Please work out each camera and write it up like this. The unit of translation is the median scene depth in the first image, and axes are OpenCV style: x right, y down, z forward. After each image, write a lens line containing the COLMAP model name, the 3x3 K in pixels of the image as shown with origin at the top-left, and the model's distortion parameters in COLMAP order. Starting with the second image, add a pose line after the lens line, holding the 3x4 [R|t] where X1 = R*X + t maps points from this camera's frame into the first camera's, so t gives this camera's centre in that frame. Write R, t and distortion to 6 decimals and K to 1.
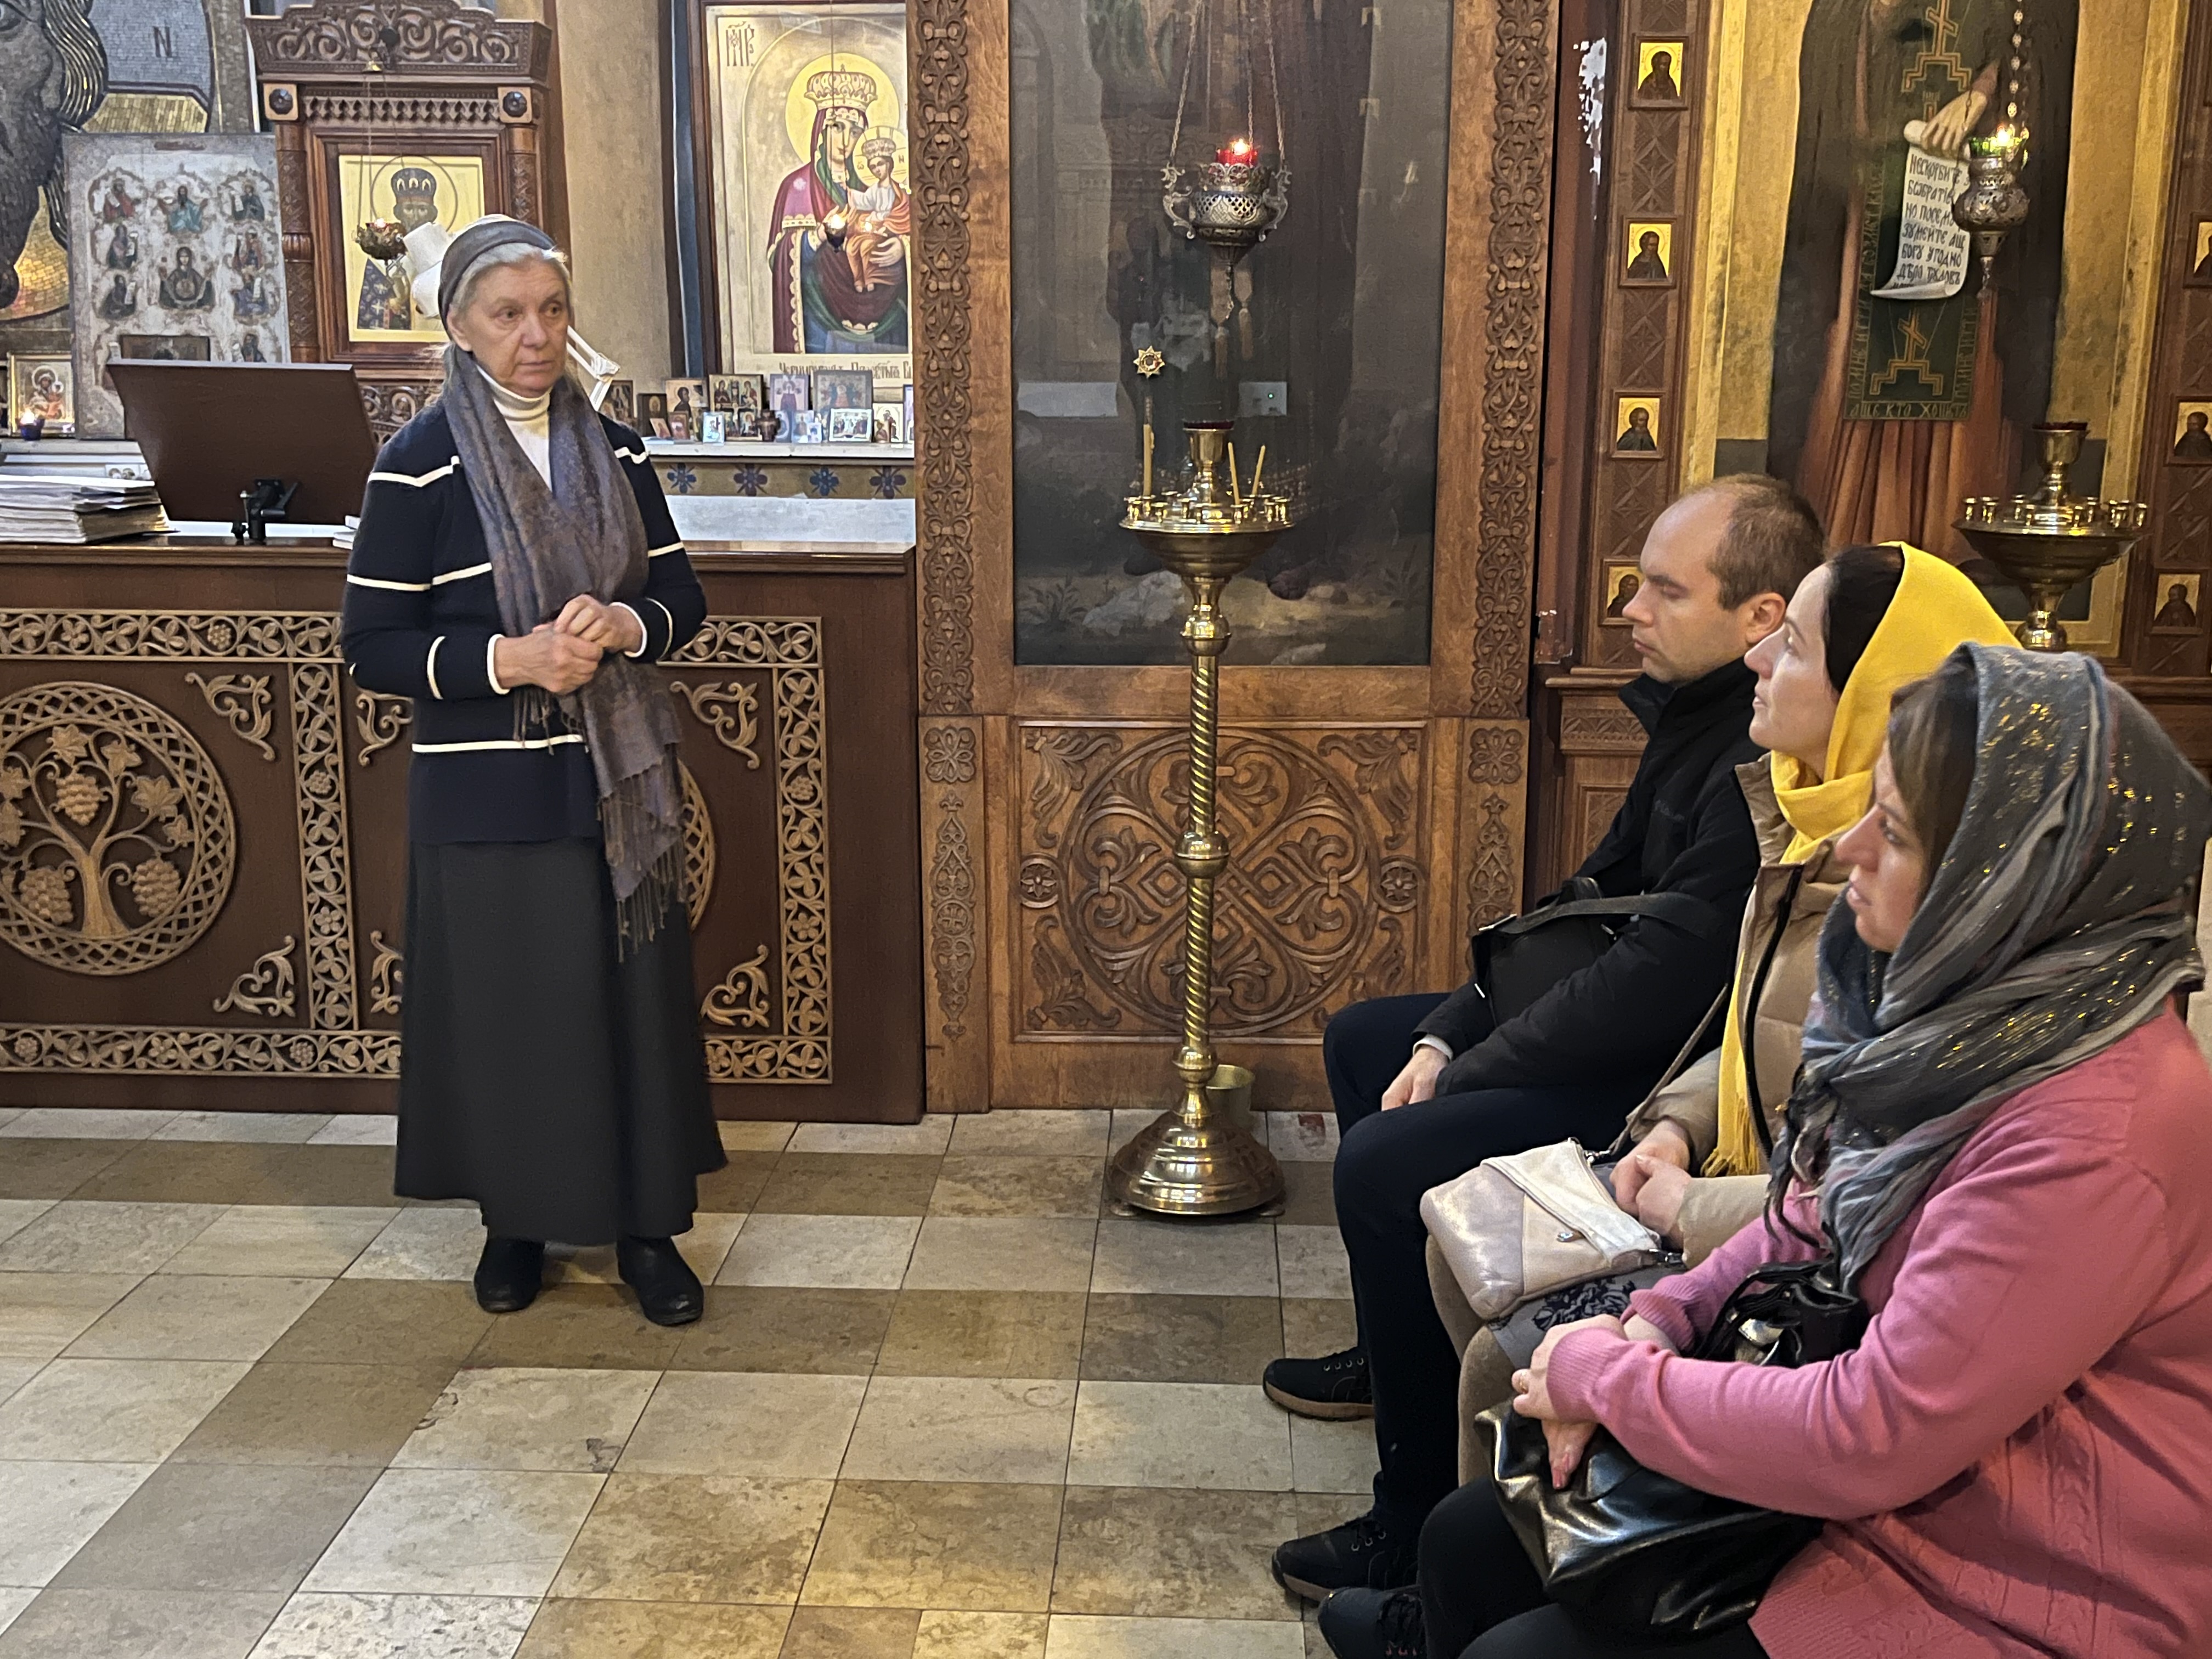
lens RADIAL K [[2185.0, 0, 1107.3], [0, 2185.0, 824.1], [0, 0, 1]] dist [0.023825, 0.000000]
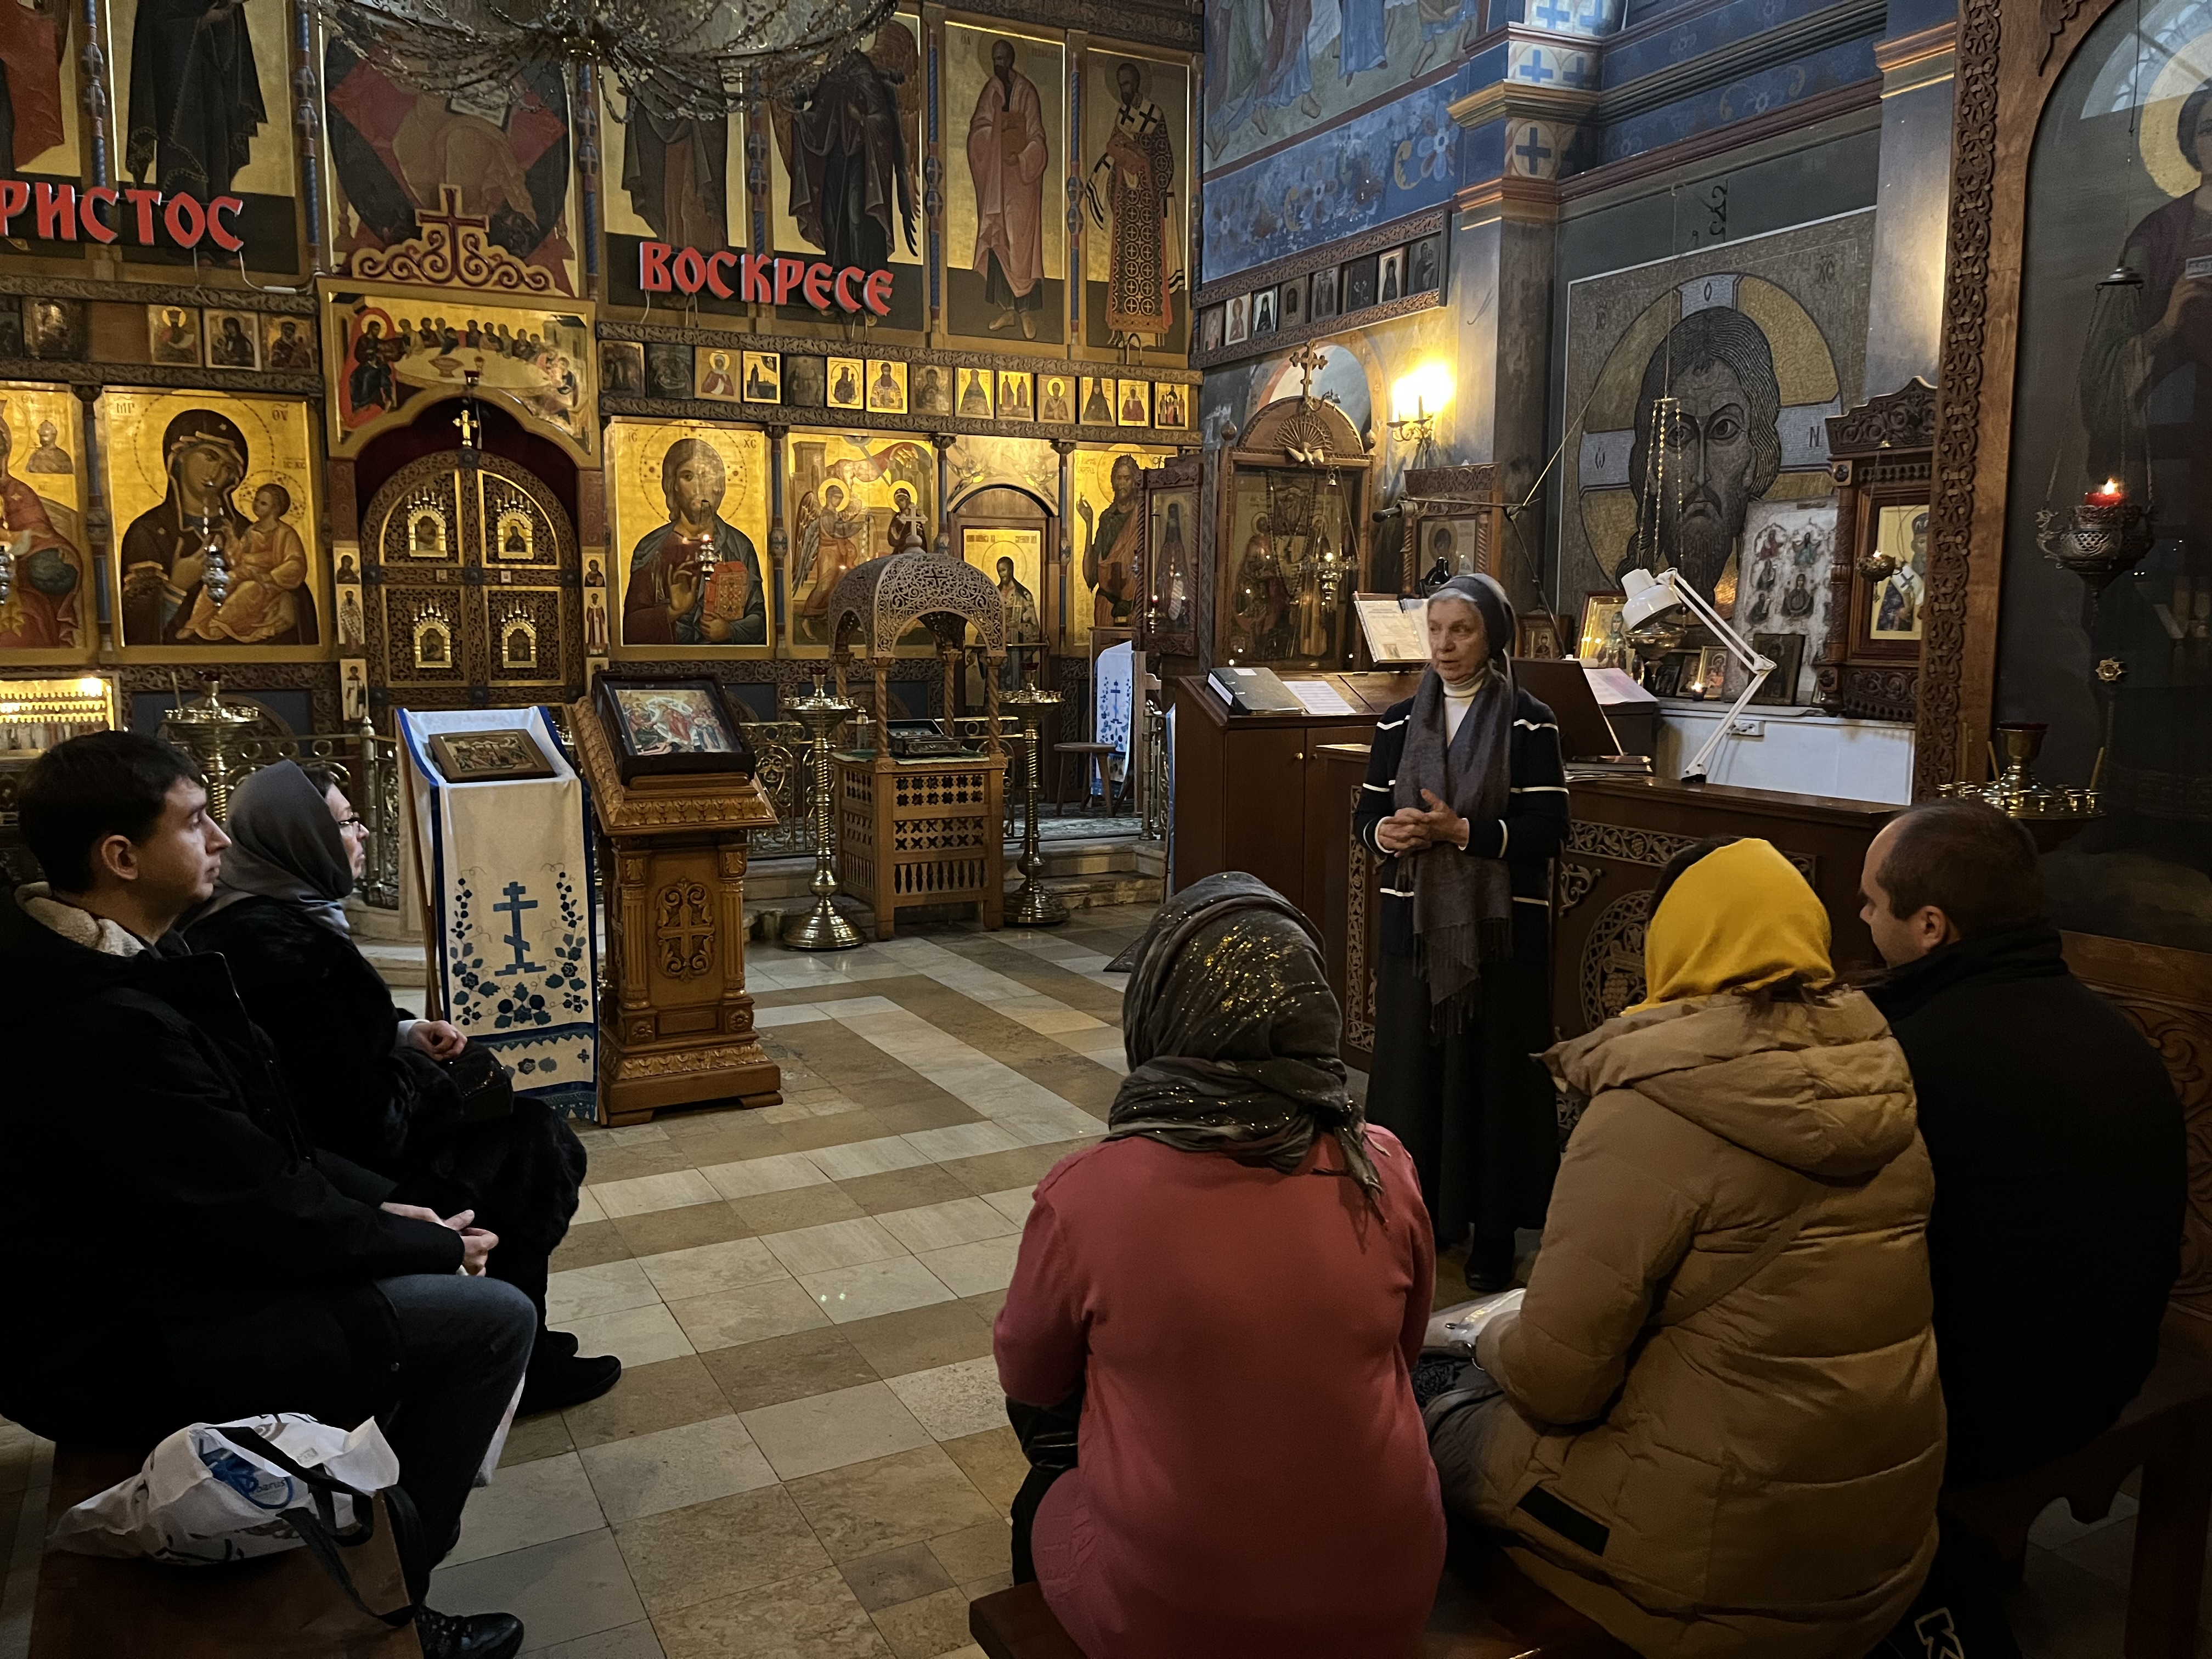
lens RADIAL K [[1668.5, 0, 1104.2], [0, 1668.5, 836.1], [0, 0, 1]] dist [0.007712, 0.001459]
pose [[0.502294, 0.109385, -0.857751, 0.311689], [-0.185511, 0.982501, 0.016660, -0.026546], [0.844563, 0.150754, 0.513796, 0.073795]]
